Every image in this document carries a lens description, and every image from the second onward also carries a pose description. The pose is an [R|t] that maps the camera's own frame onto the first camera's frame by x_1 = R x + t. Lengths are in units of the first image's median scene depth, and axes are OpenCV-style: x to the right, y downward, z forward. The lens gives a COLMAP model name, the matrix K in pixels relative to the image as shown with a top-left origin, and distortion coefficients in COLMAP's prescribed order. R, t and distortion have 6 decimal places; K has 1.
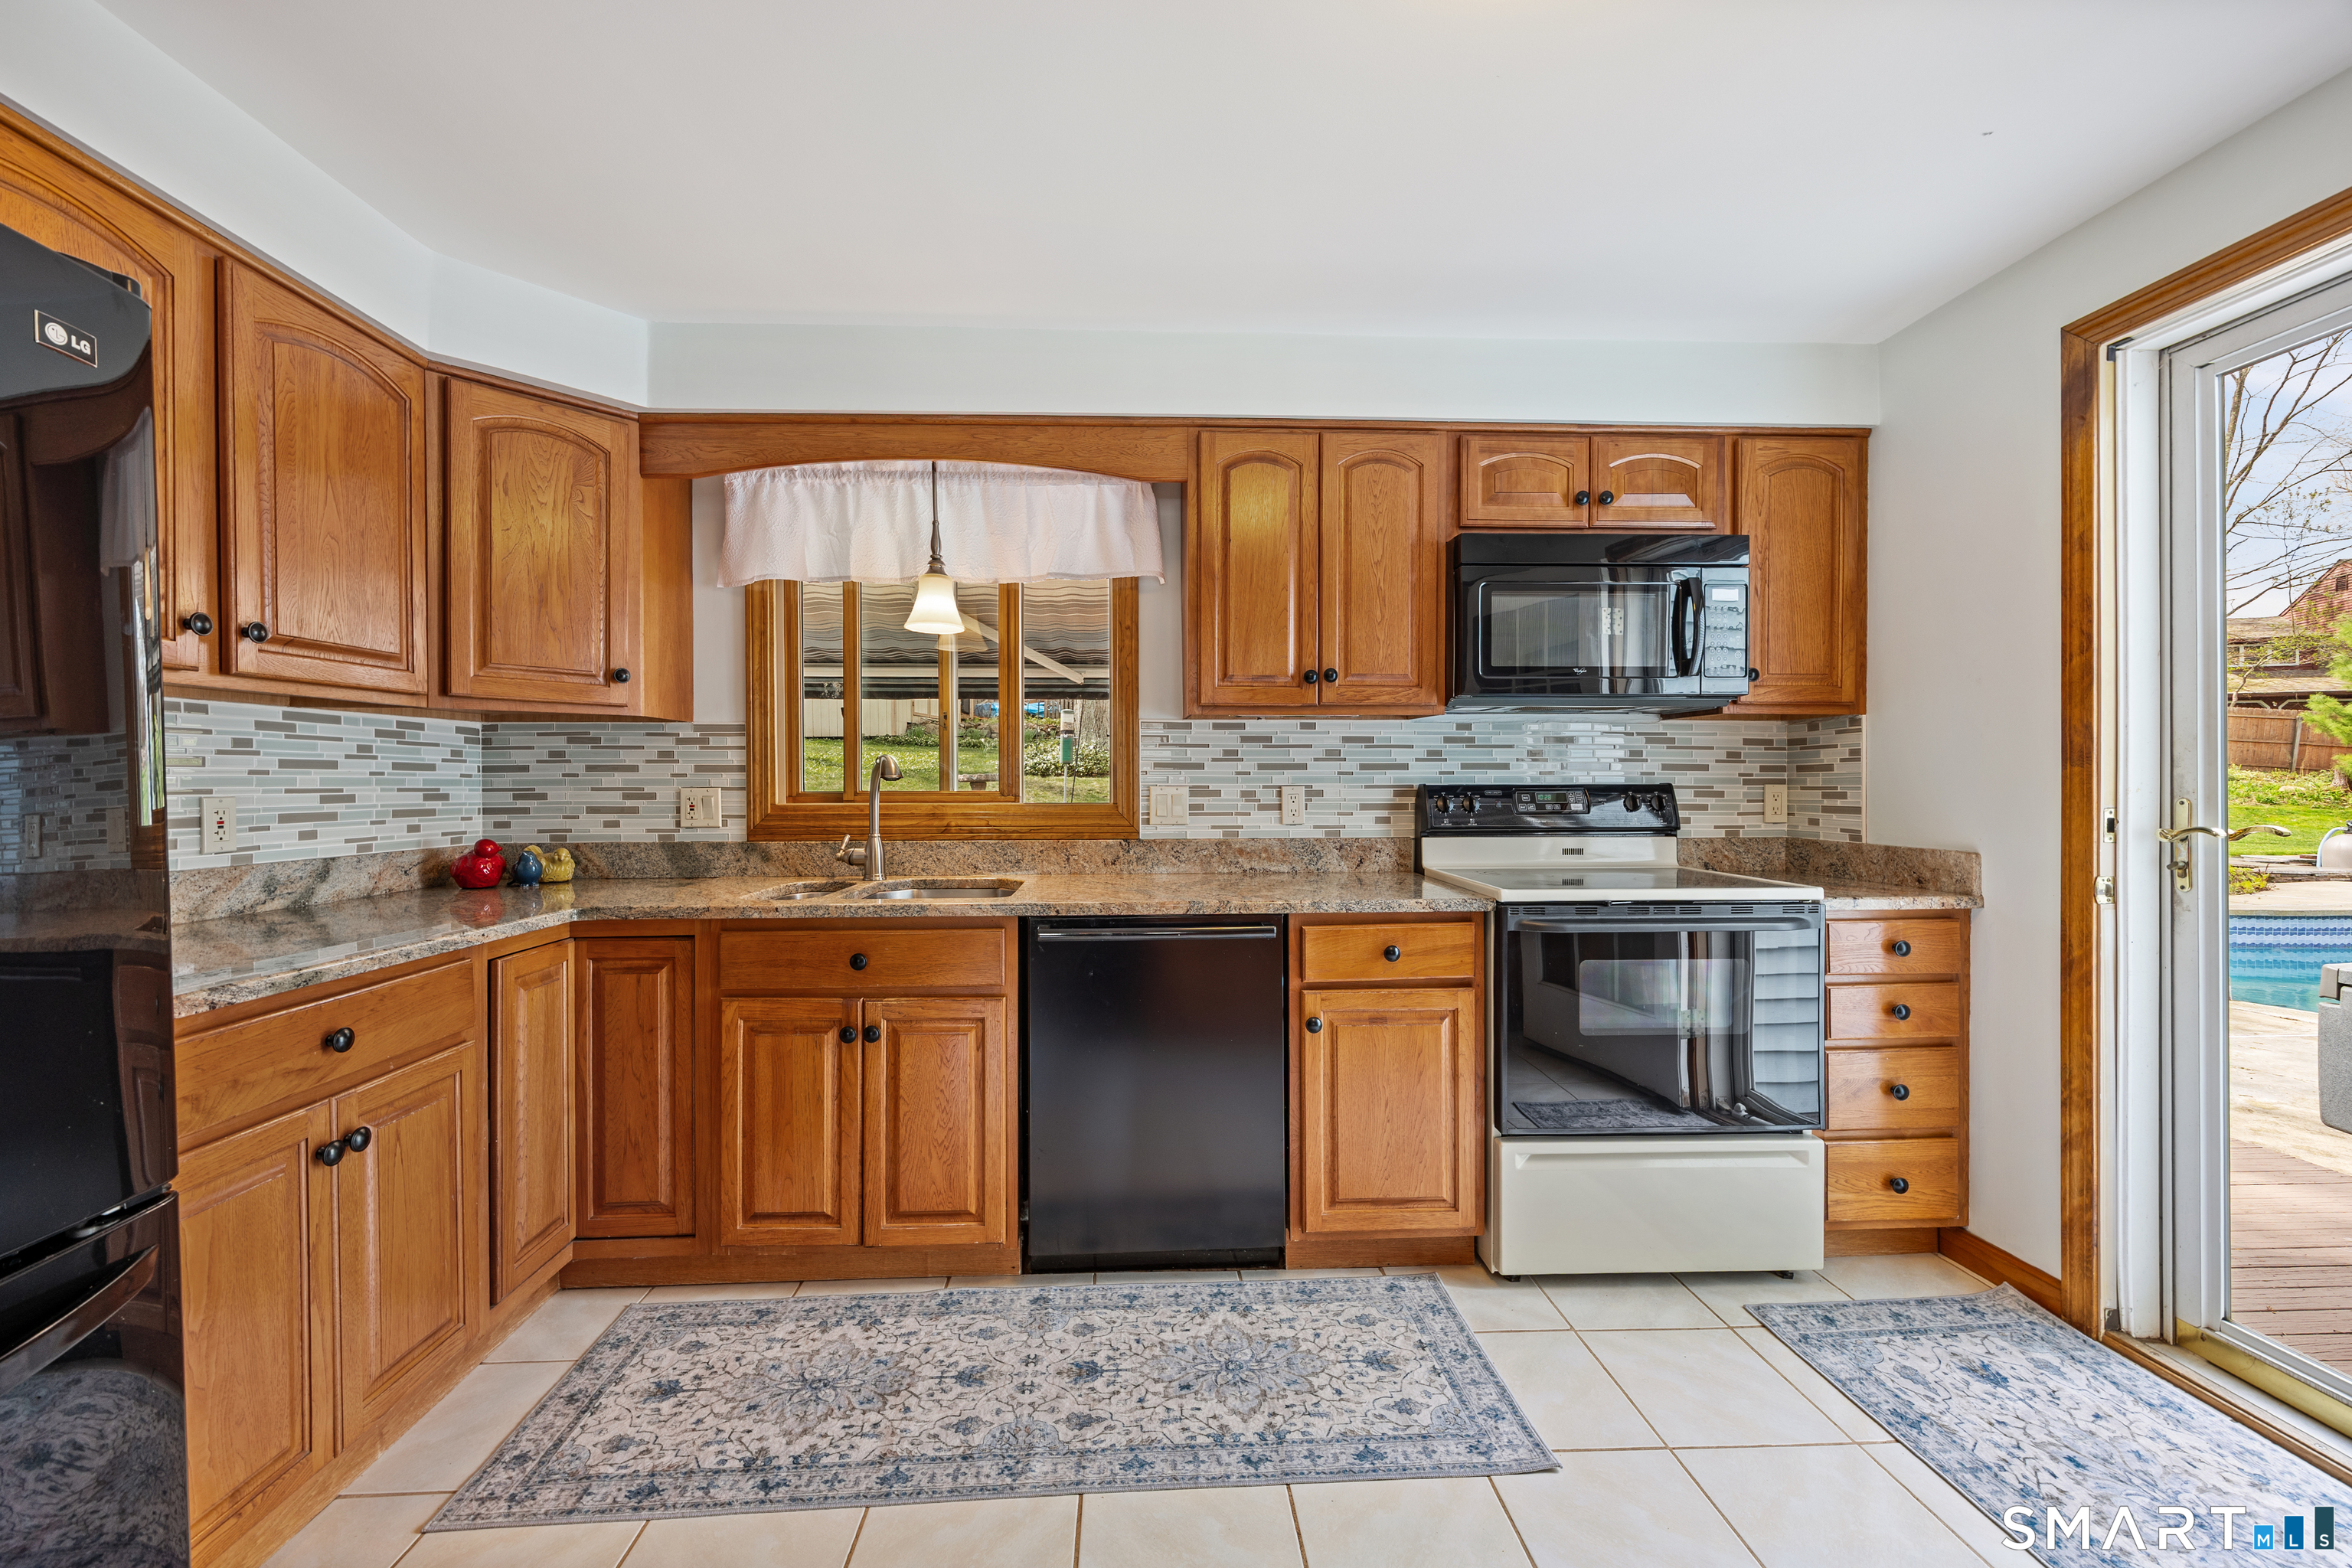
lens RADIAL K [[949.4, 0, 1157.1], [0, 949.4, 796.2], [0, 0, 1]] dist [-0.010138, 0.001512]
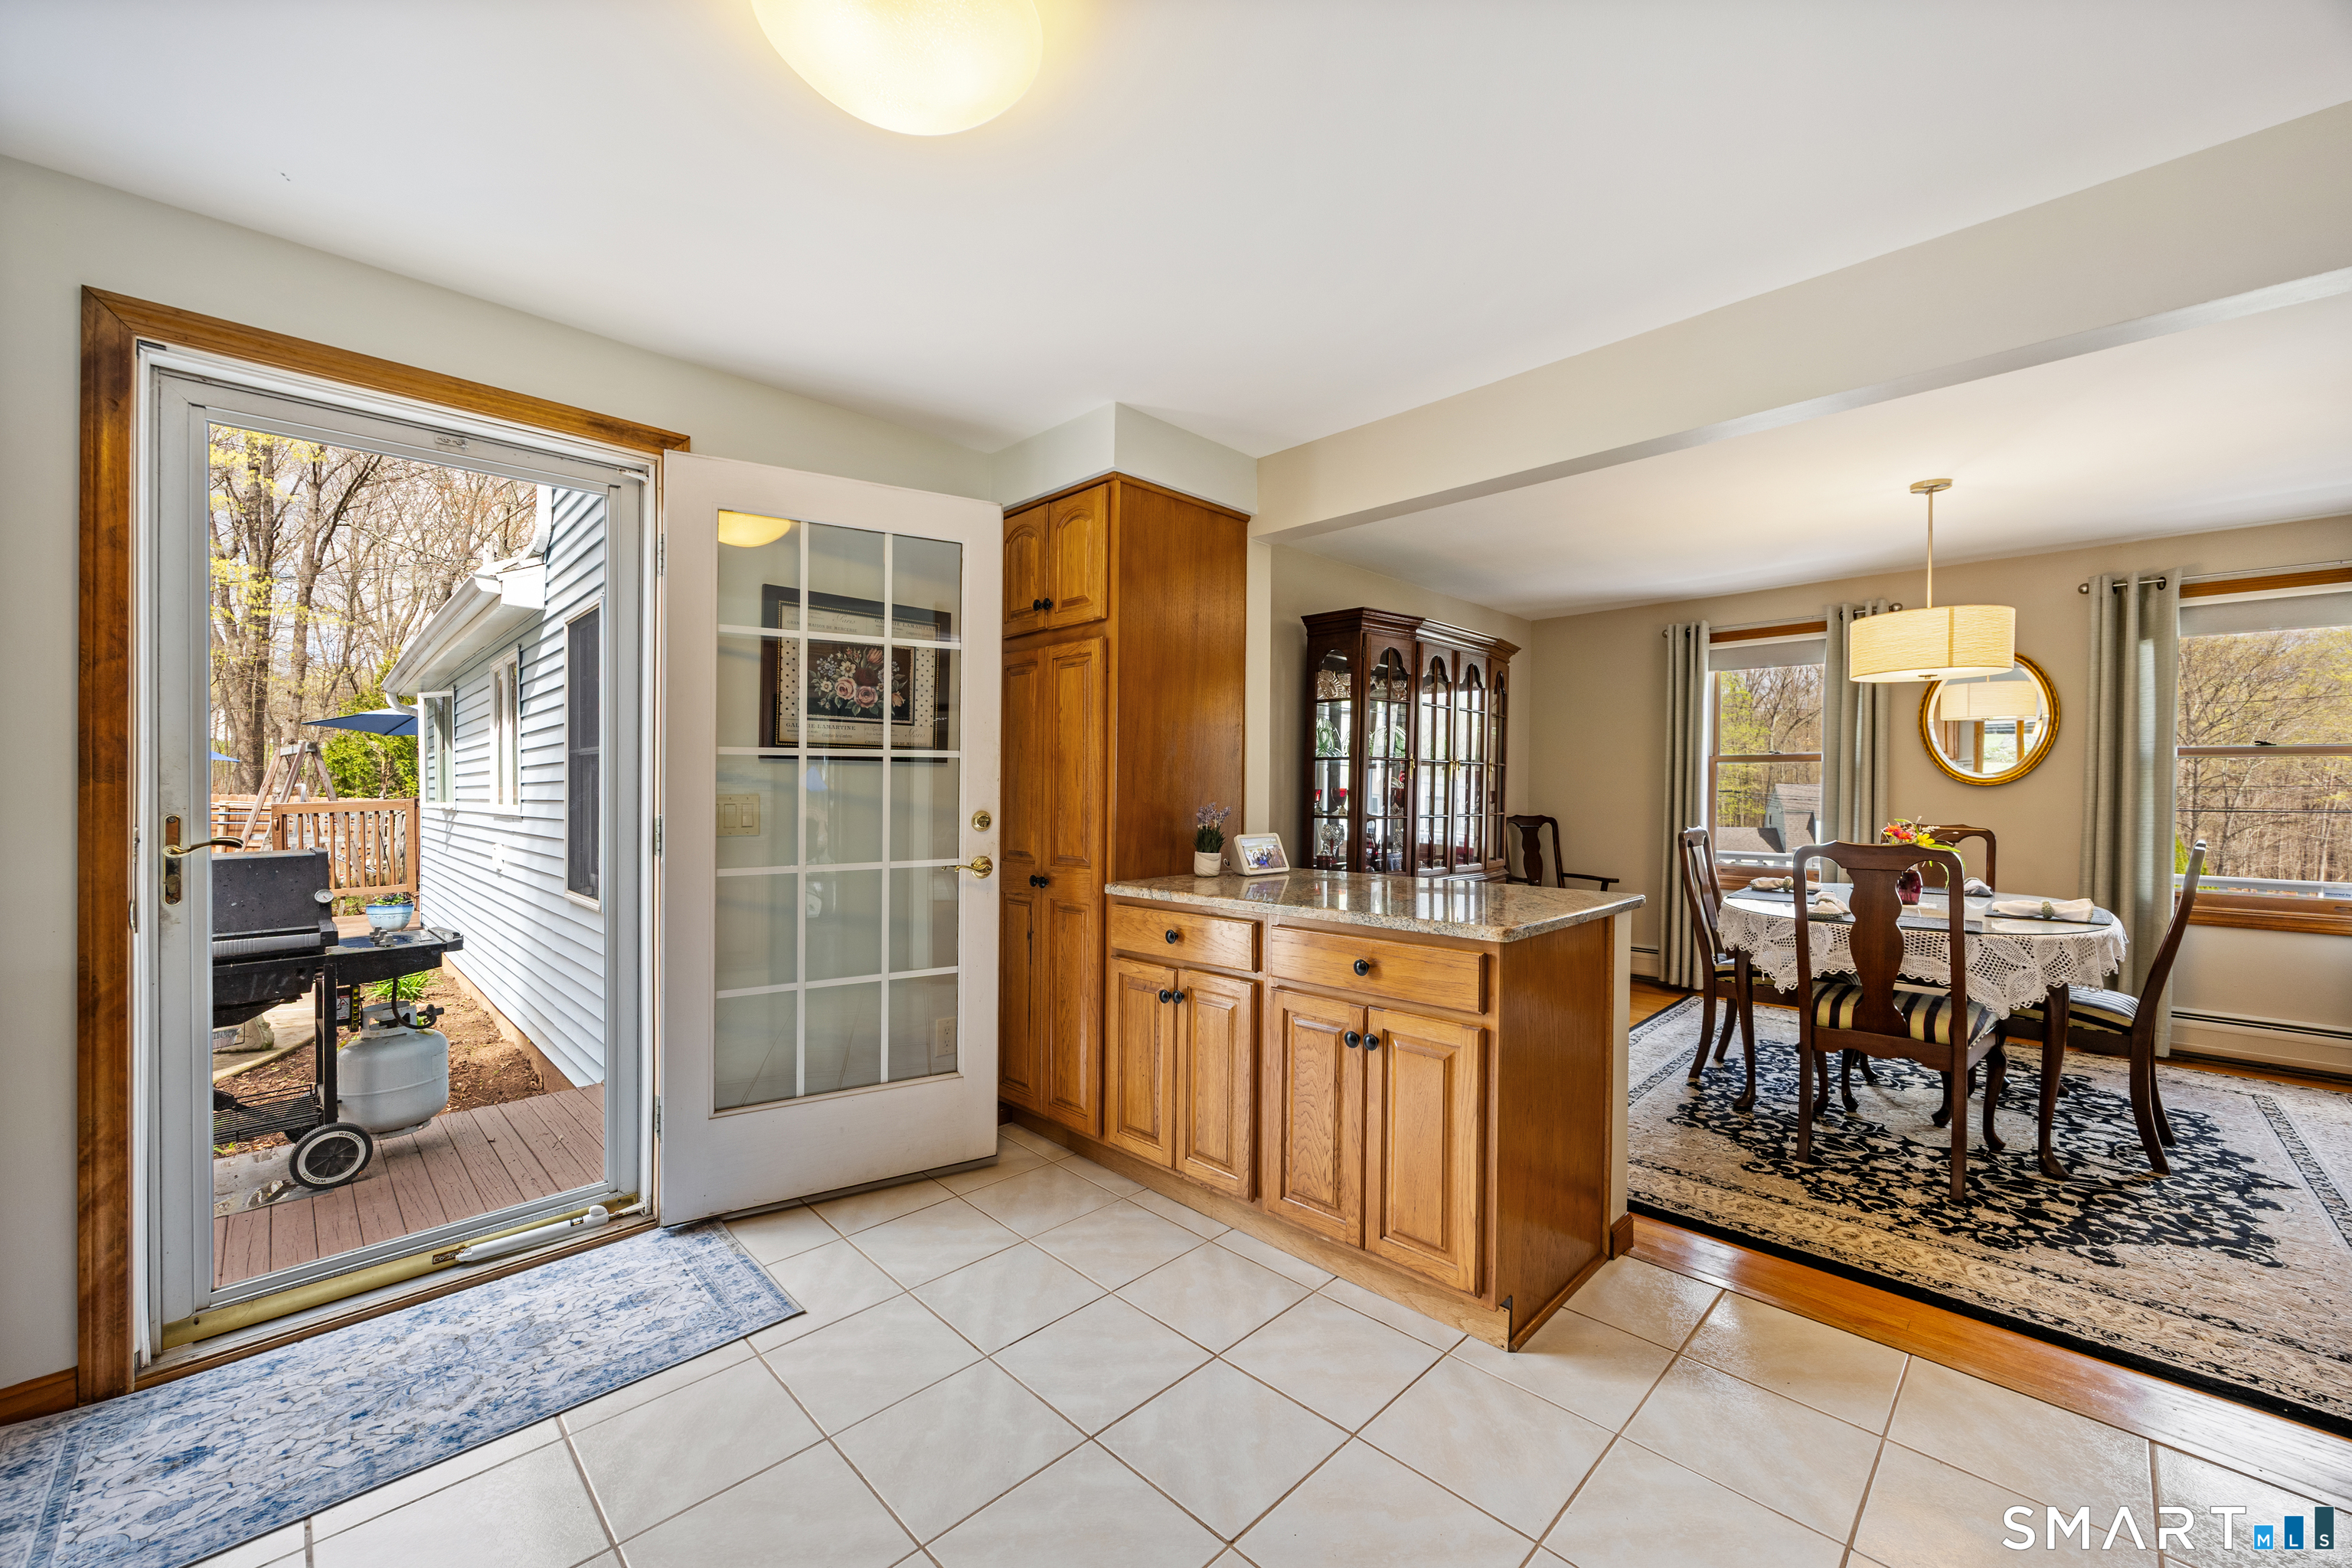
lens RADIAL K [[949.4, 0, 1152.5], [0, 949.4, 796.8], [0, 0, 1]] dist [-0.010138, 0.001512]
pose [[-0.686901, -0.017098, 0.726550, -0.324620], [0.005955, 0.999557, 0.029153, -0.032858], [-0.726727, 0.024351, -0.686495, 0.760663]]
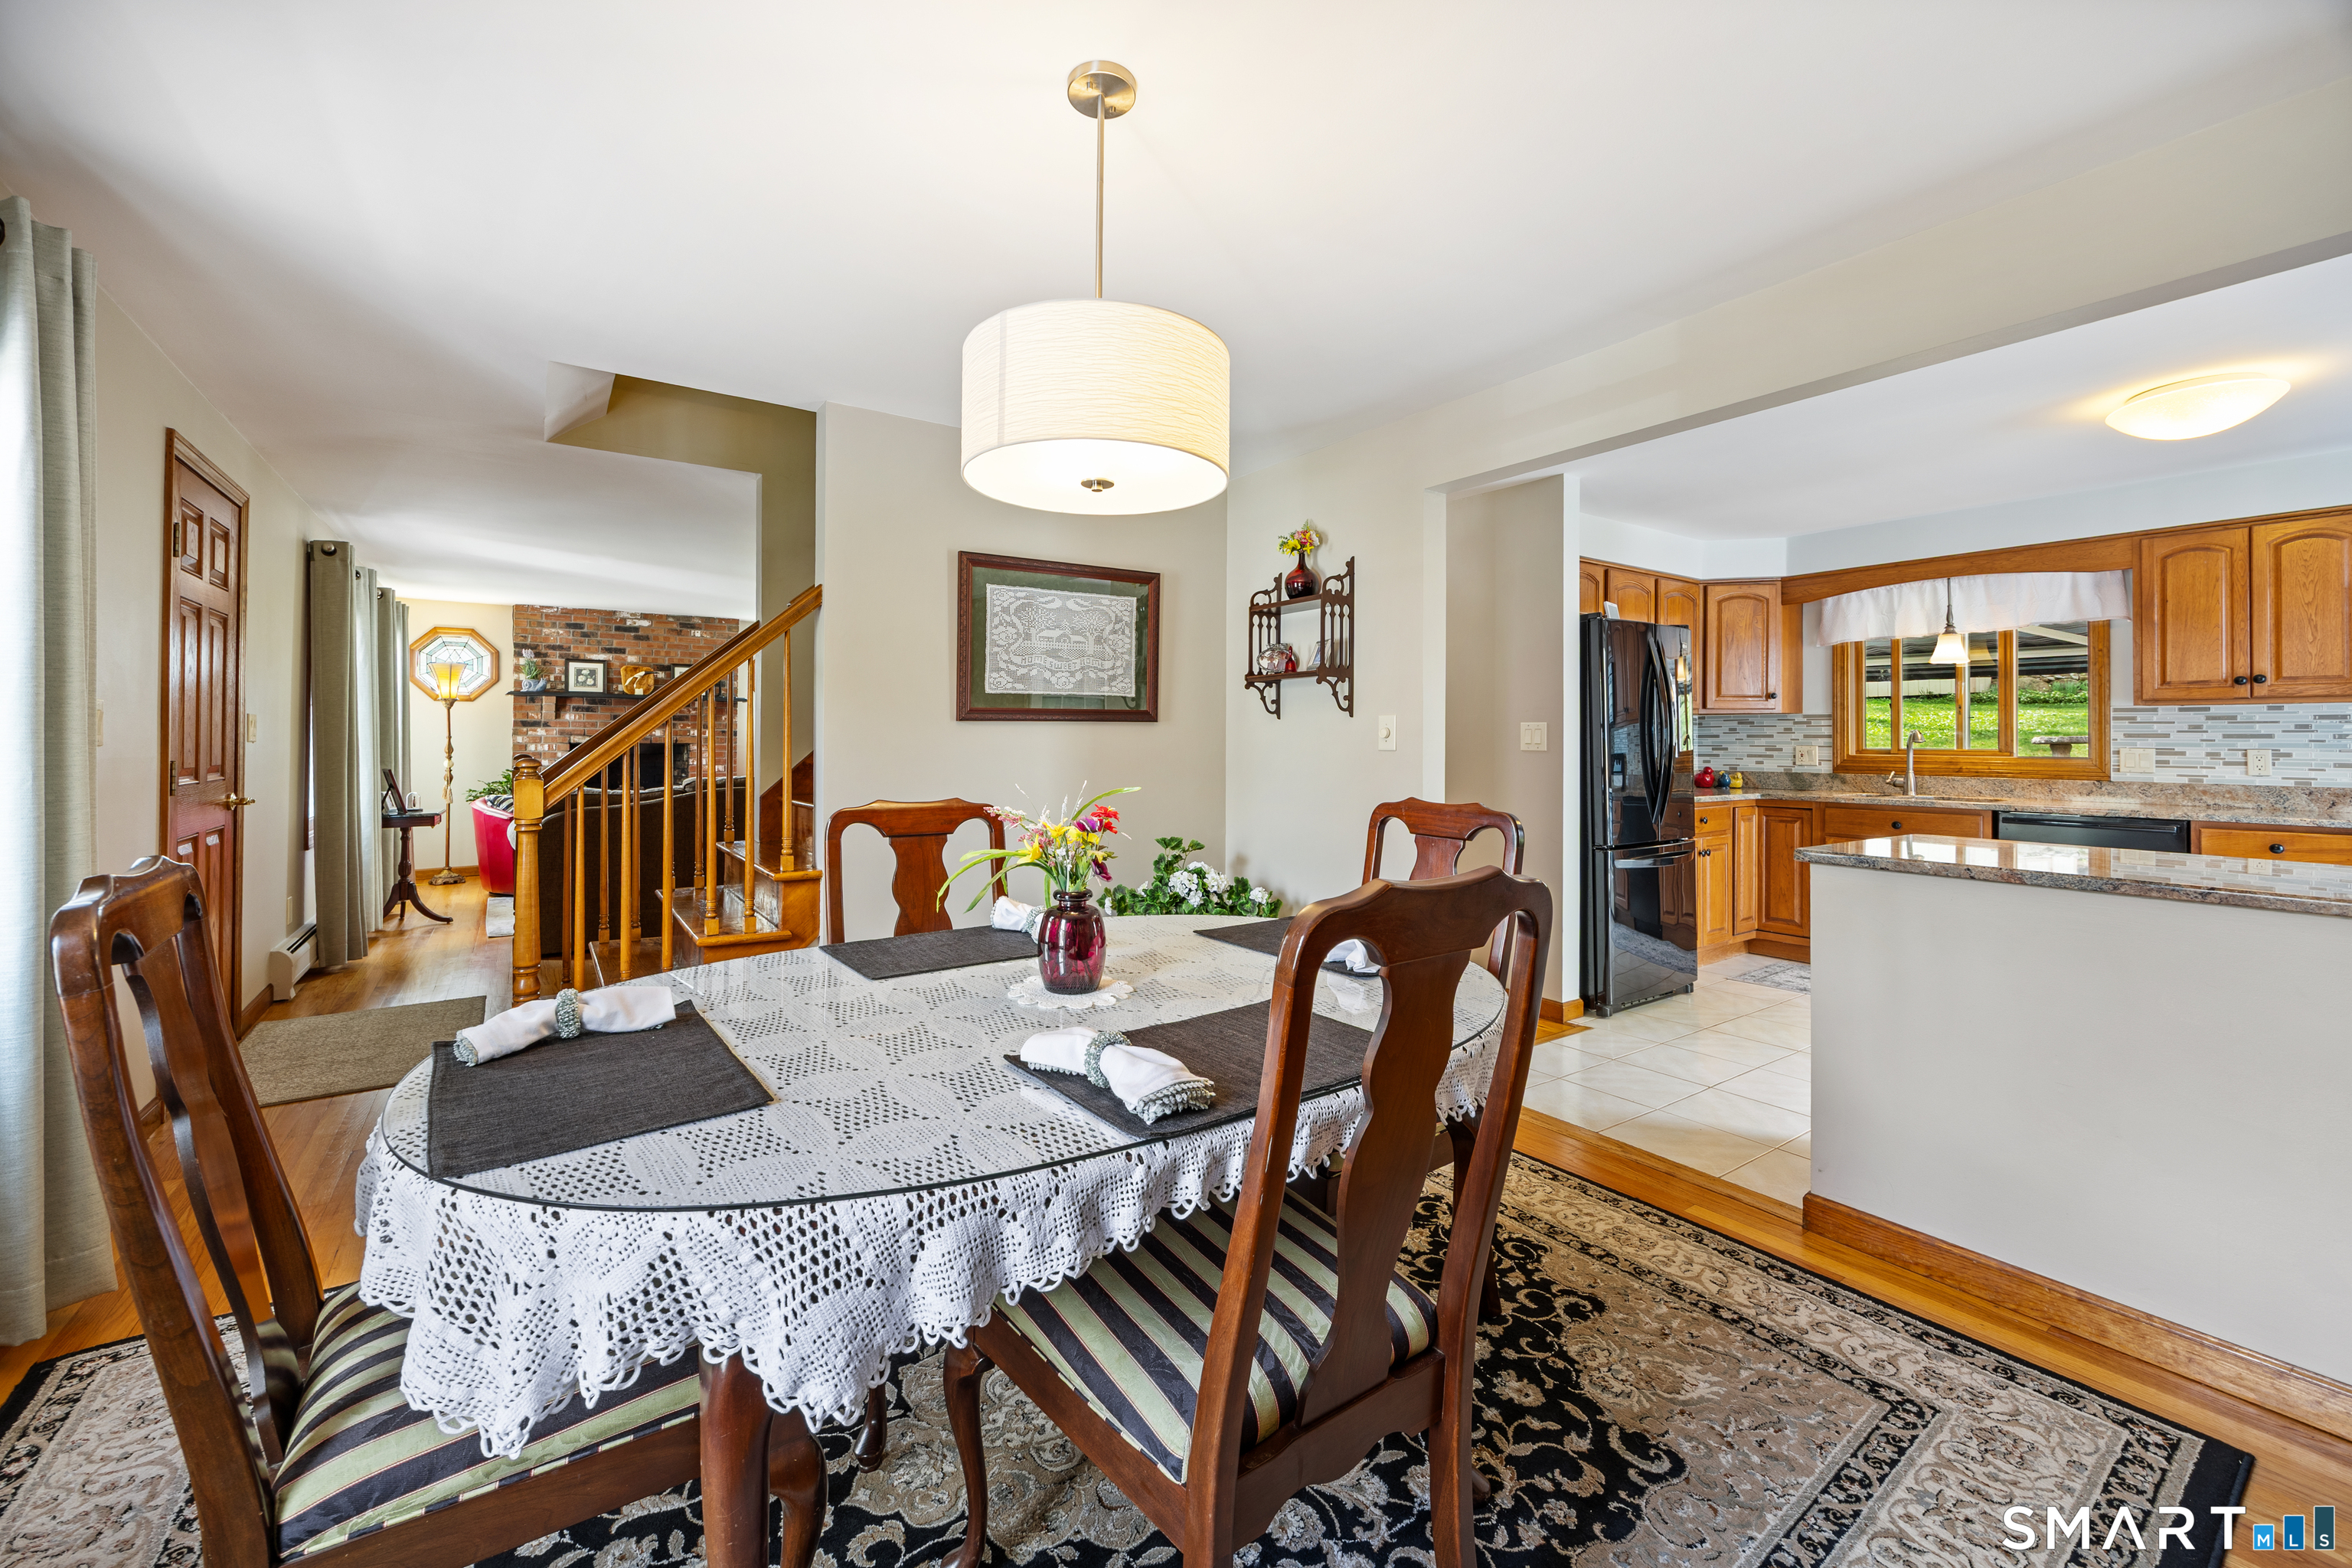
lens RADIAL K [[949.4, 0, 1150.8], [0, 949.4, 727.3], [0, 0, 1]] dist [-0.010138, 0.001512]
pose [[0.542381, -0.004371, -0.840122, 0.525446], [-0.021785, 0.999577, -0.019265, 0.024219], [0.839850, 0.028751, 0.542056, -1.470237]]
